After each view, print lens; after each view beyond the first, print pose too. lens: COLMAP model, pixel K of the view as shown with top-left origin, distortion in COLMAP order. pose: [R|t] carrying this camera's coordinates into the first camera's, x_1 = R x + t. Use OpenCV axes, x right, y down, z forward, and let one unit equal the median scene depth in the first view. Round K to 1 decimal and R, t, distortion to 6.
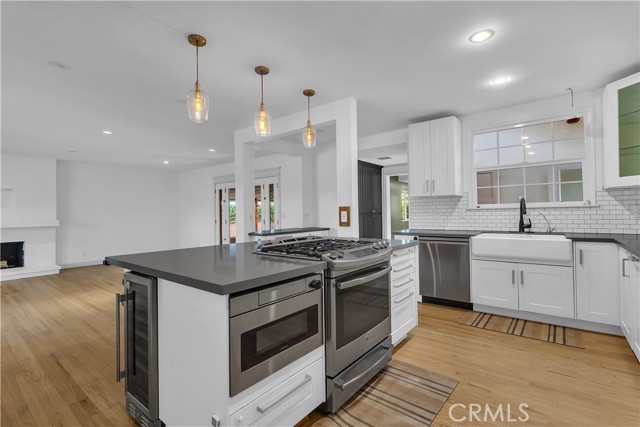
lens RADIAL K [[296.3, 0, 323.6], [0, 296.3, 211.9], [0, 0, 1]] dist [0.002911, 0.000120]
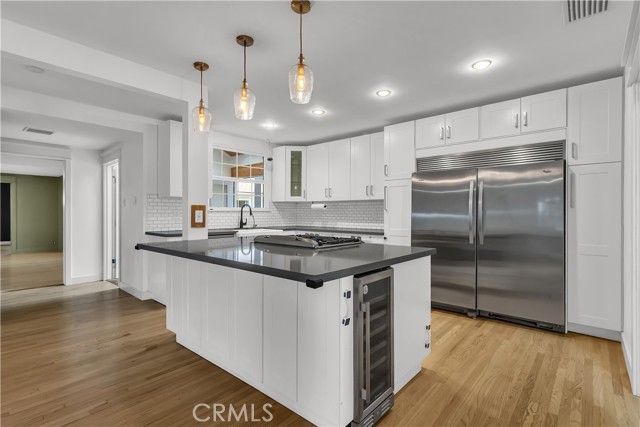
lens RADIAL K [[309.5, 0, 333.4], [0, 309.5, 213.0], [0, 0, 1]] dist [0.002481, 0.000353]
pose [[0.027649, 0.015876, 0.999492, -0.791924], [-0.006501, 0.999856, -0.015702, 0.016185], [-0.999597, -0.006064, 0.027748, 0.529819]]
